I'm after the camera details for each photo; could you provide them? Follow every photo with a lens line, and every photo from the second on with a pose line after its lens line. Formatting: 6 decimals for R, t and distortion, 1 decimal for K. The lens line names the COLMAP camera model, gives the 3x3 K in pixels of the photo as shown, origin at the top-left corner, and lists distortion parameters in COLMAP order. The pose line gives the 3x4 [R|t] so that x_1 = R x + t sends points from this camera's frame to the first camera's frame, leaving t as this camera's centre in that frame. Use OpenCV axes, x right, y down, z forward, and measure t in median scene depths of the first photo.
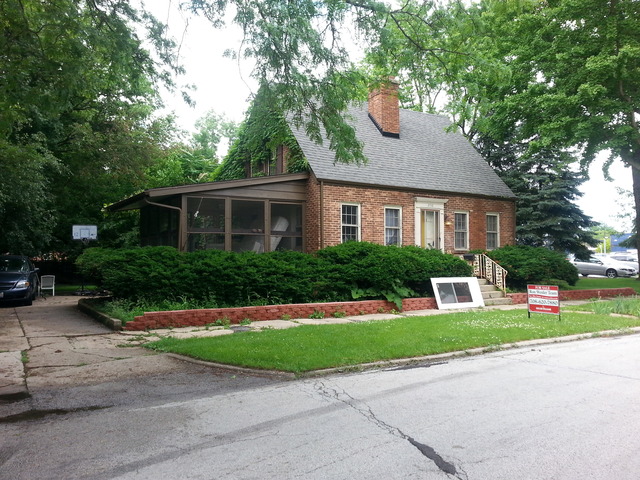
lens RADIAL K [[465.3, 0, 320.0], [0, 465.3, 240.0], [0, 0, 1]] dist [0.090846, -0.131733]
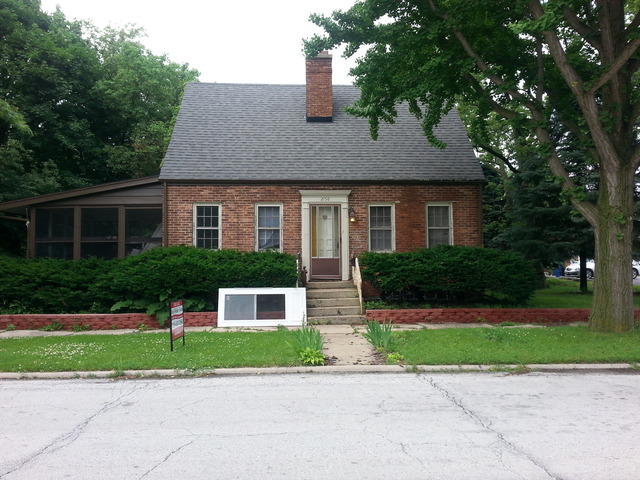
lens RADIAL K [[465.3, 0, 320.0], [0, 465.3, 240.0], [0, 0, 1]] dist [0.090846, -0.131733]
pose [[0.885925, -0.033274, -0.462633, 0.665077], [0.027975, 0.999441, -0.018312, 0.013604], [0.462983, 0.003281, 0.886361, 0.298139]]
